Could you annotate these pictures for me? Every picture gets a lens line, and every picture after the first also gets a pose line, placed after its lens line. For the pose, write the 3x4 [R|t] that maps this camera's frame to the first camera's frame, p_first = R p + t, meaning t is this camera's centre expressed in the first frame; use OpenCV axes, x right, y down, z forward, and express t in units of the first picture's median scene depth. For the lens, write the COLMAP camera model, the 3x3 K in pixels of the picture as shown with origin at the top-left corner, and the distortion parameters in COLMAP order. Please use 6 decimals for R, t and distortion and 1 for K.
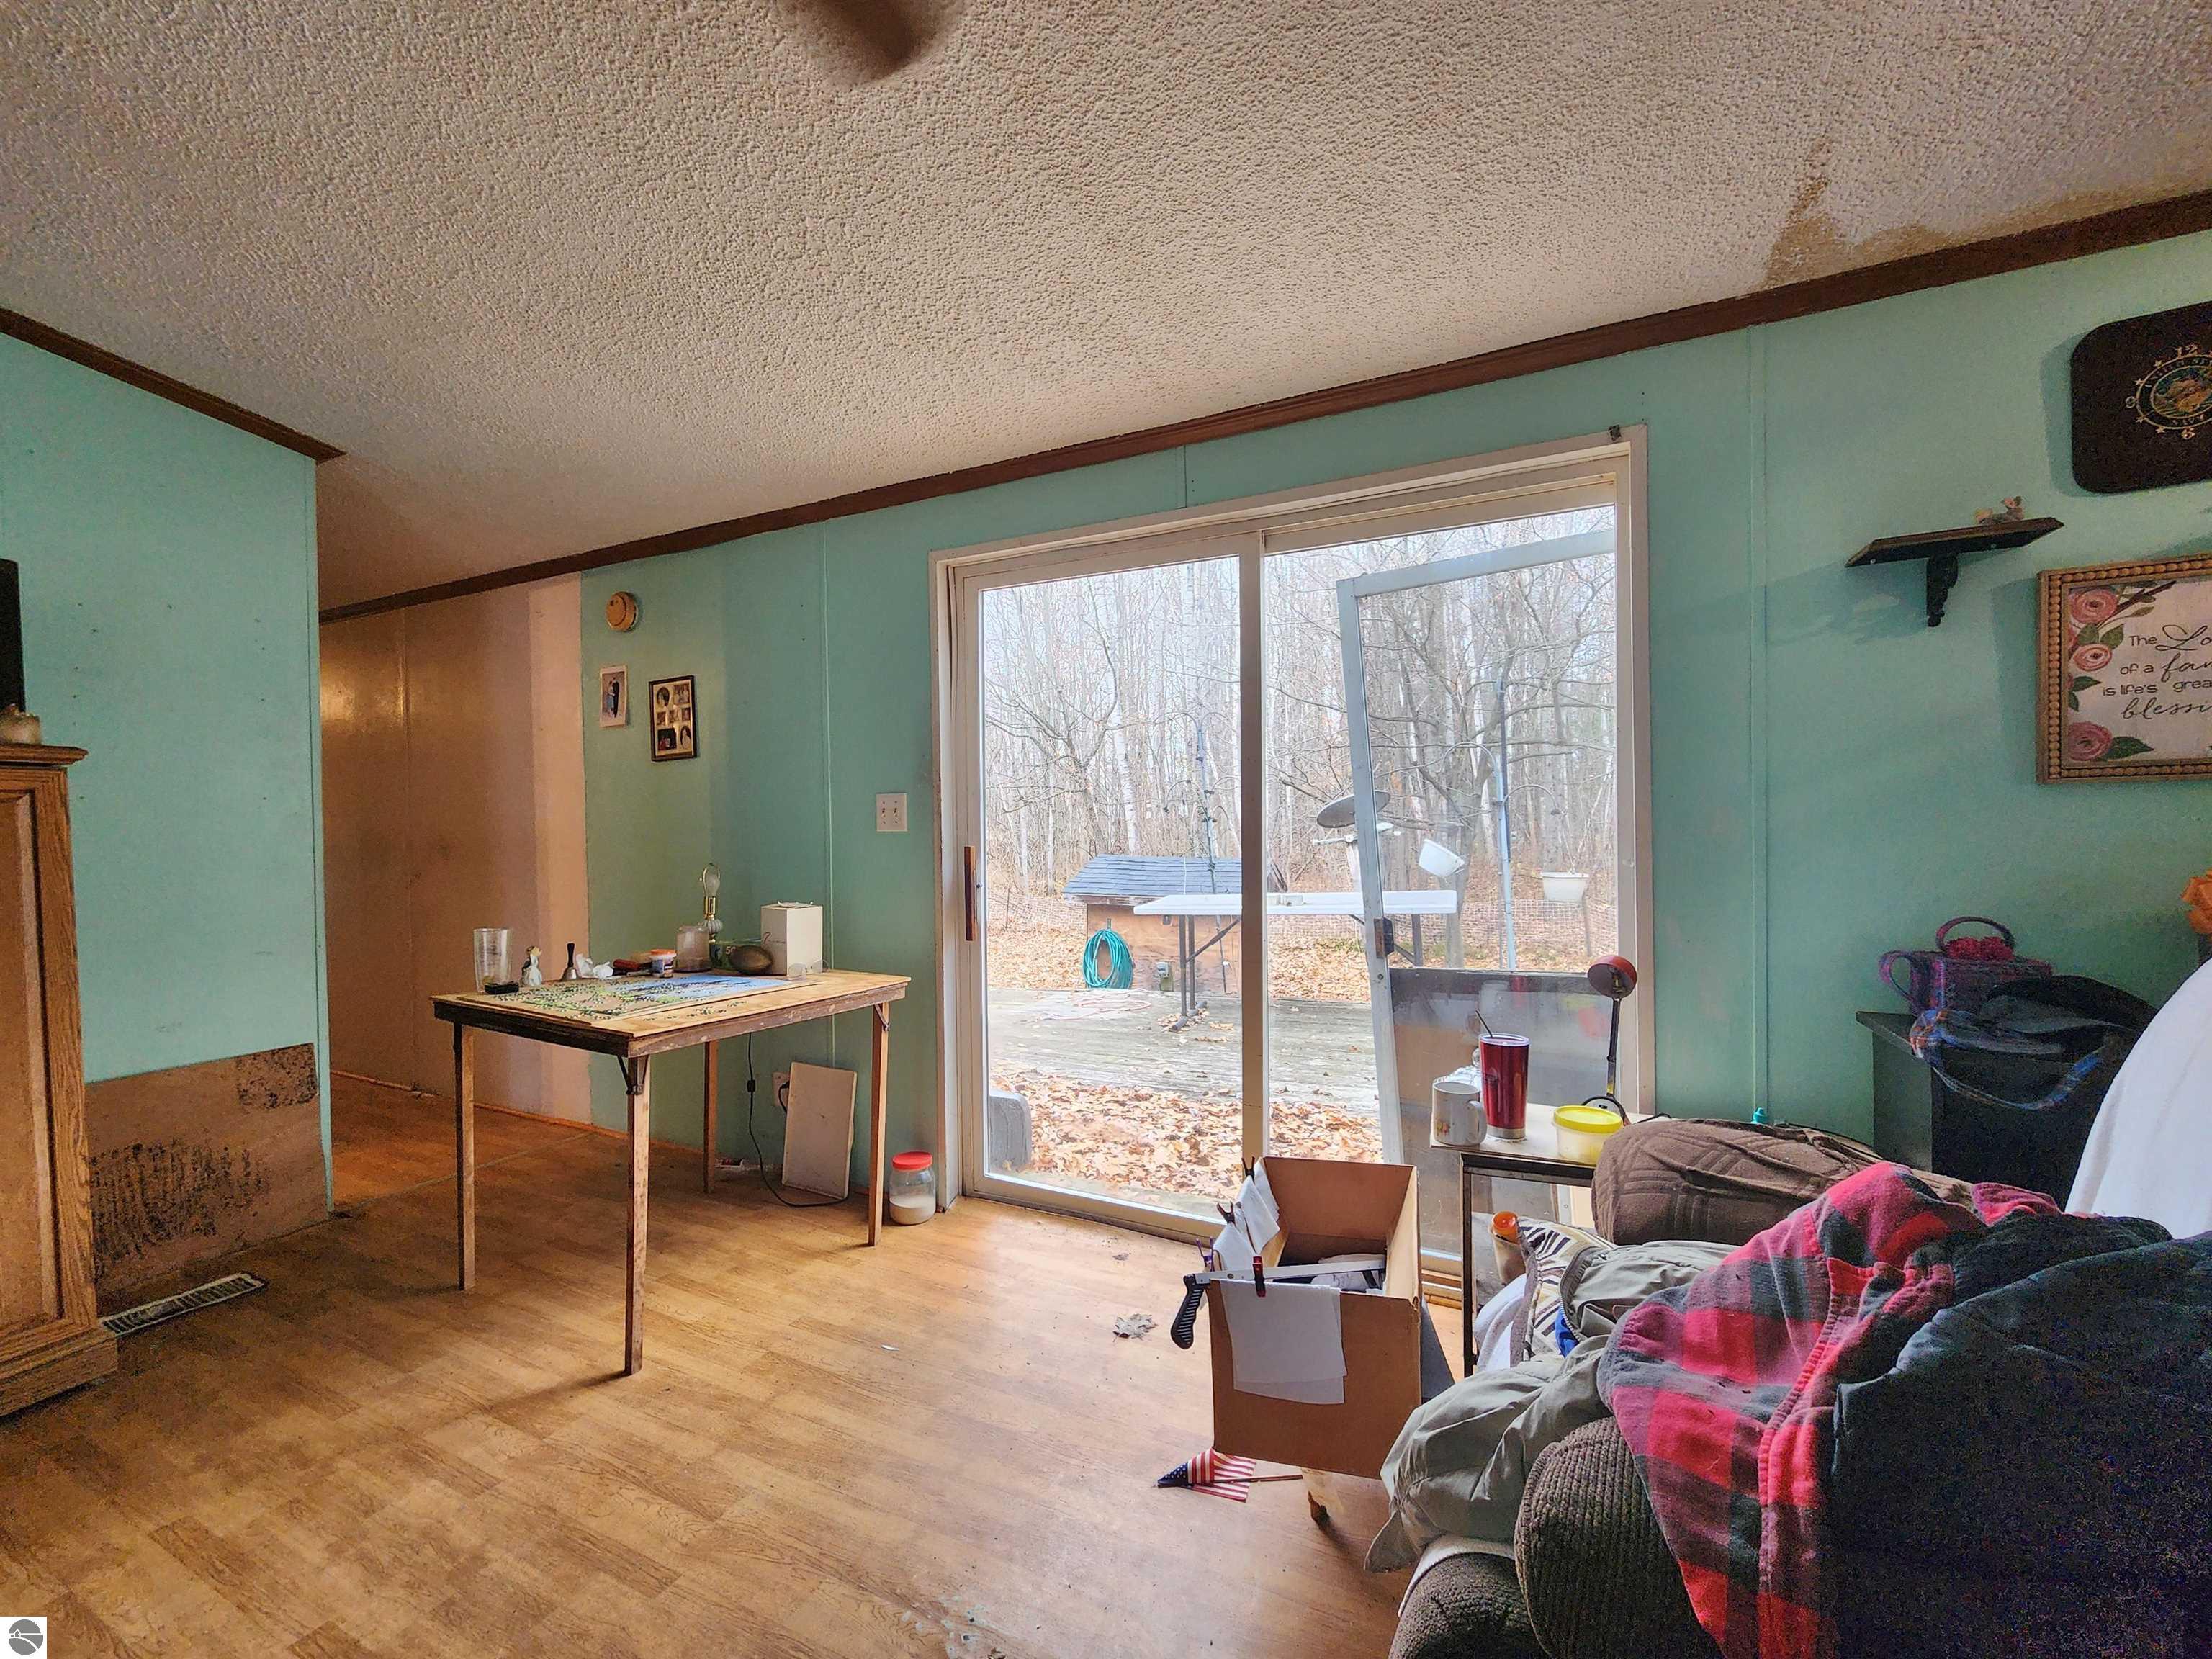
lens RADIAL K [[912.7, 0, 1112.1], [0, 912.7, 830.9], [0, 0, 1]] dist [0.001322, 0.001014]
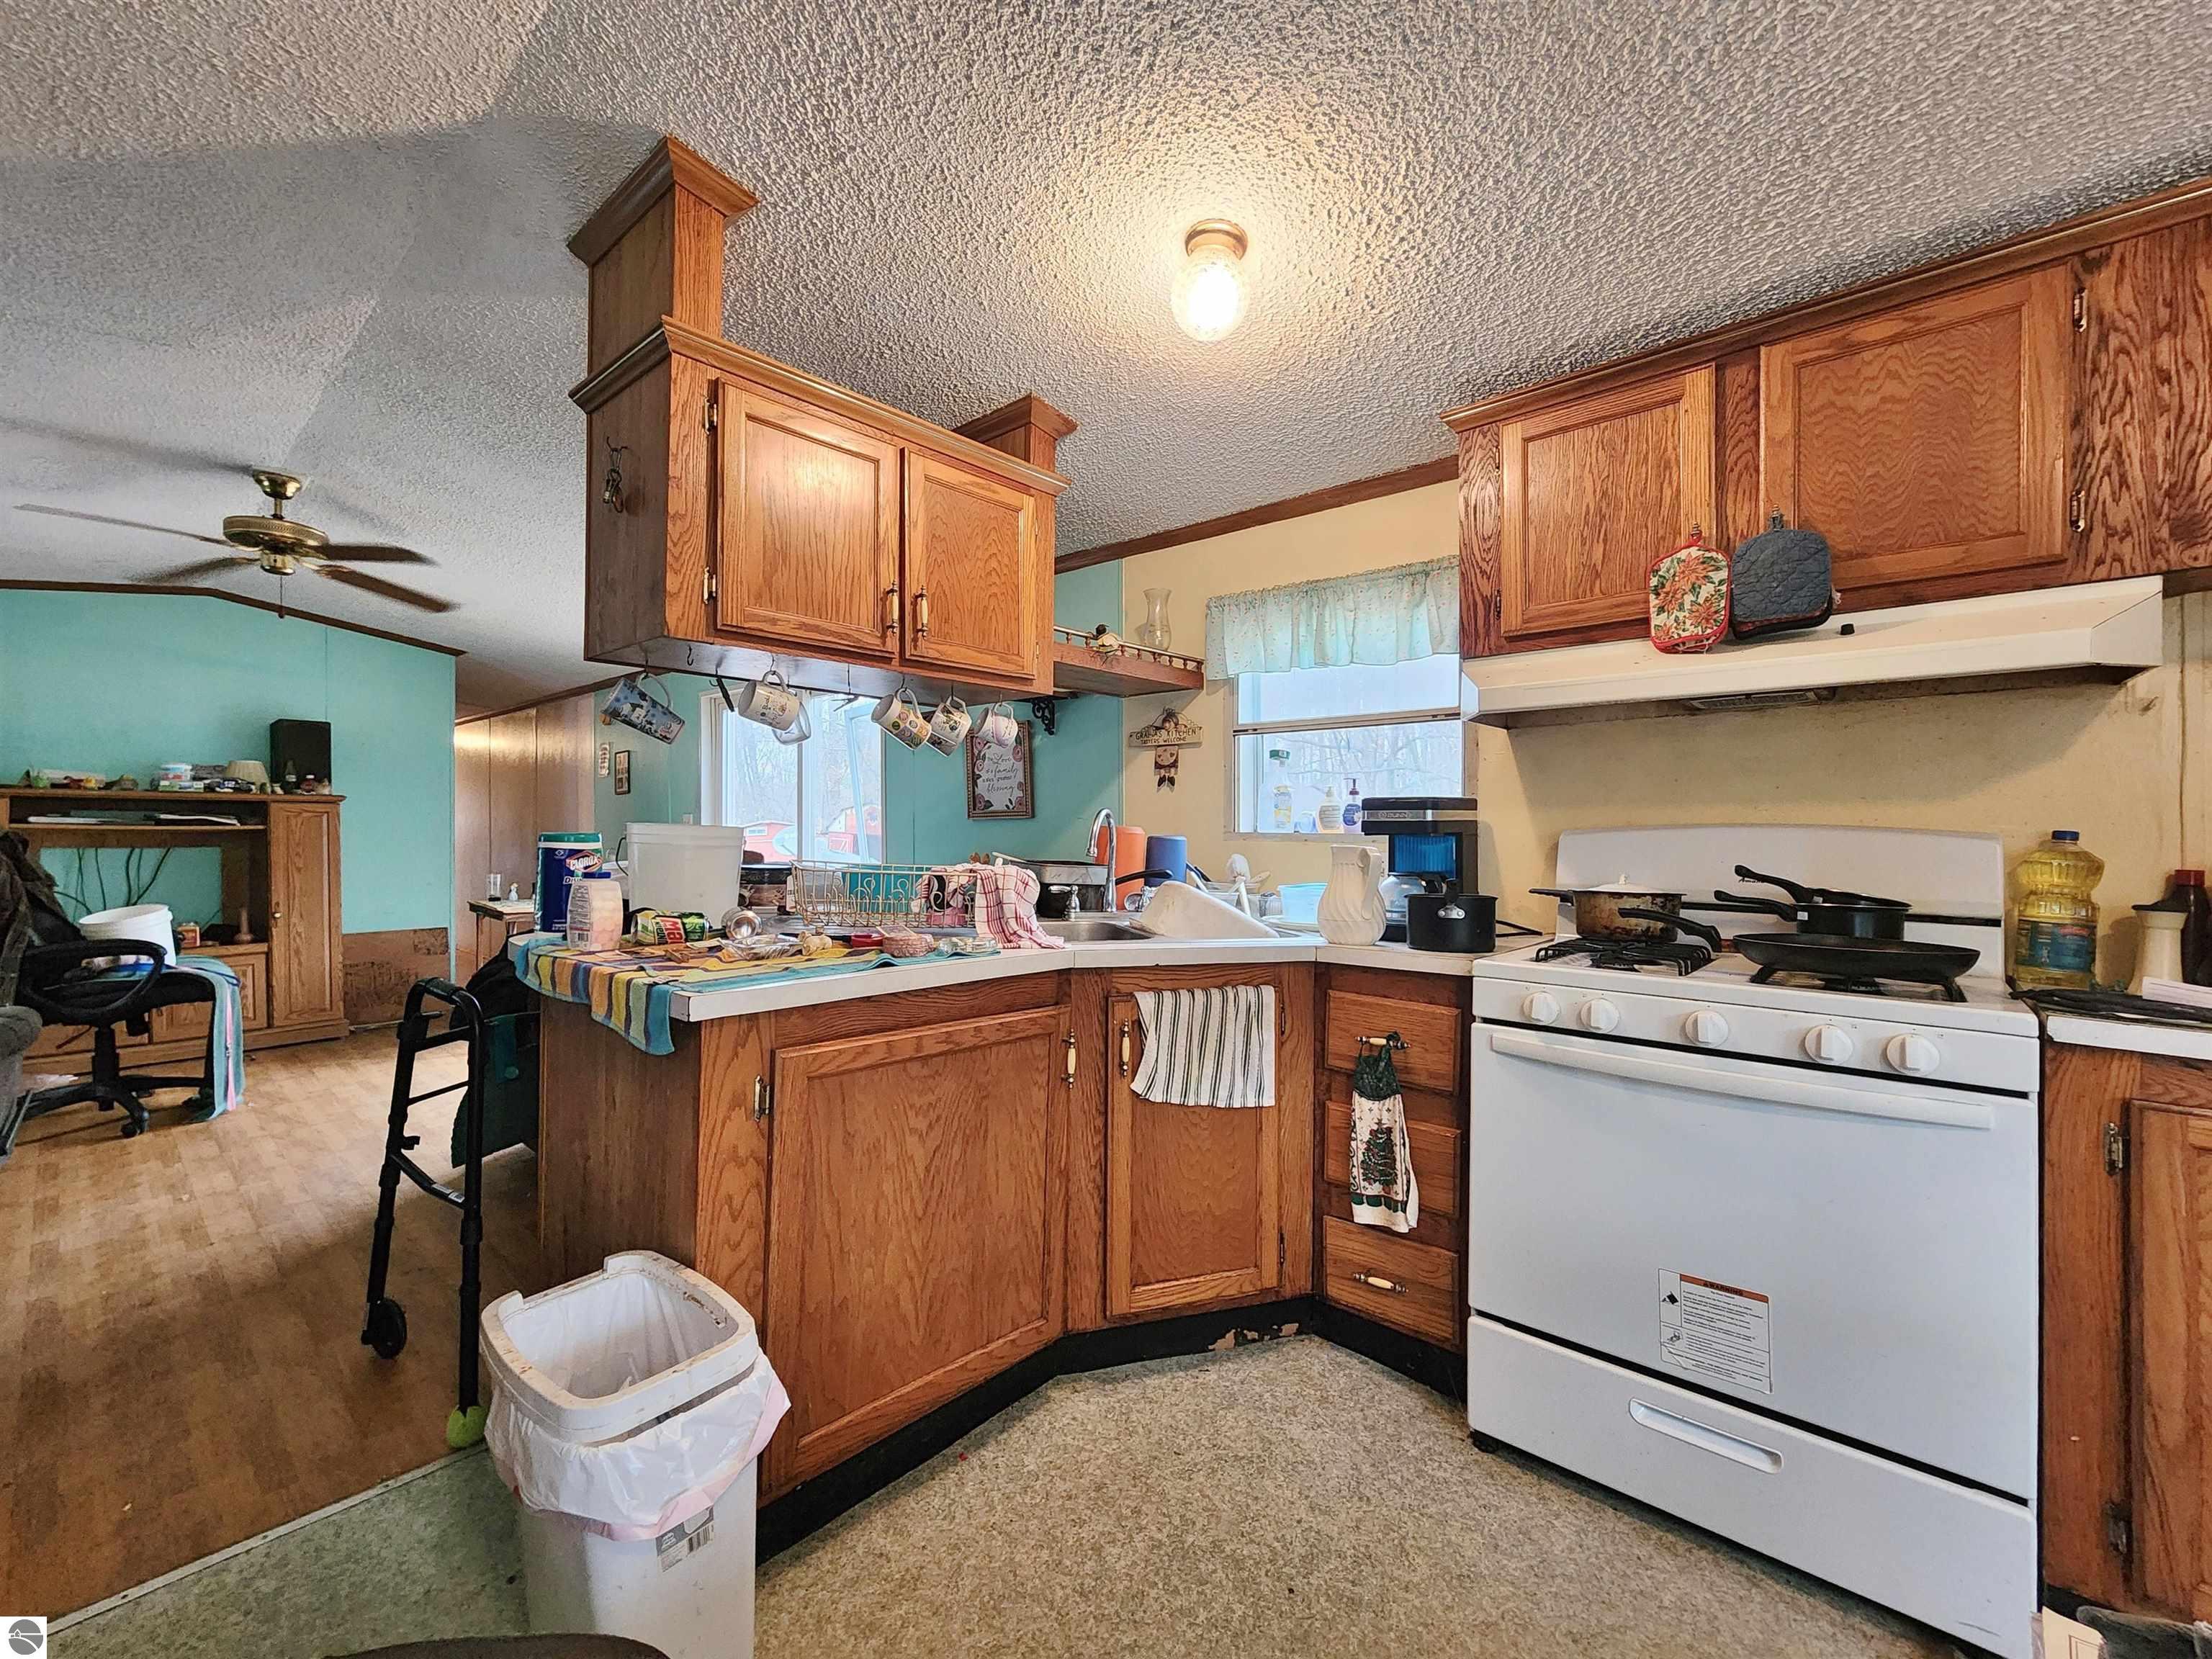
lens RADIAL K [[912.7, 0, 1112.1], [0, 912.7, 830.9], [0, 0, 1]] dist [0.001322, 0.001014]
pose [[0.967293, 0.015121, -0.253209, 1.587091], [-0.017151, 0.999836, -0.005810, -0.012874], [0.253080, 0.009962, 0.967394, -0.926924]]
